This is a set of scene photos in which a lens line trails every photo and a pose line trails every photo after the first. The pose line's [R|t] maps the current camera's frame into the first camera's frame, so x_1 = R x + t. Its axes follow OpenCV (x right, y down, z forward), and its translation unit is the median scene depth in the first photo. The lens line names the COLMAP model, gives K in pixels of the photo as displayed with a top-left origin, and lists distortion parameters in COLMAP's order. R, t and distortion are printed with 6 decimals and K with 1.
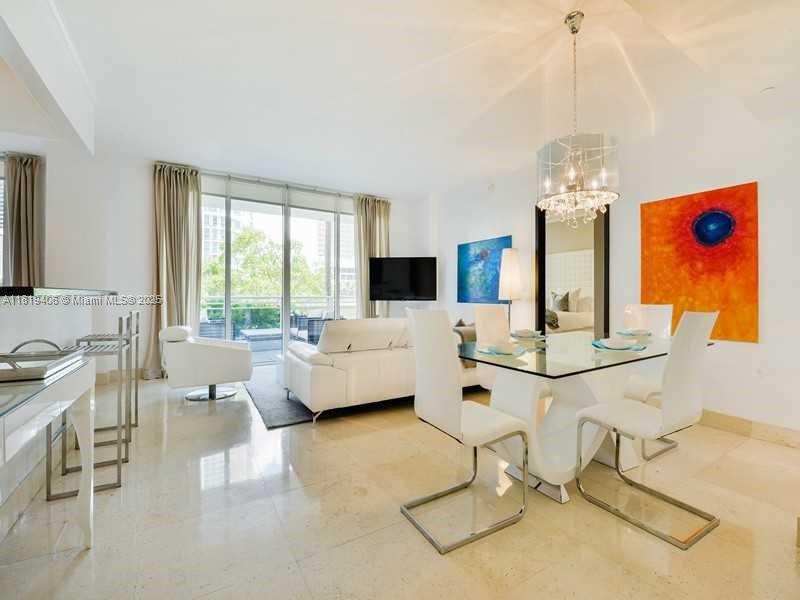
lens RADIAL K [[347.4, 0, 398.0], [0, 347.4, 298.3], [0, 0, 1]] dist [-0.014600, -0.001863]
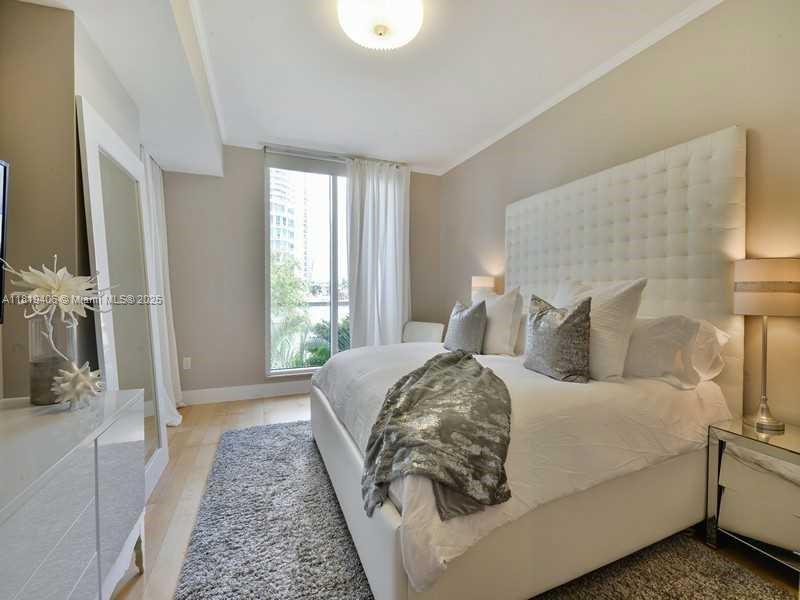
lens RADIAL K [[347.4, 0, 401.5], [0, 347.4, 298.8], [0, 0, 1]] dist [-0.014600, -0.001863]
pose [[0.990266, 0.000381, -0.139190, 0.393538], [0.000732, 0.999968, 0.007949, -0.019044], [0.139188, -0.007974, 0.990234, 0.738430]]
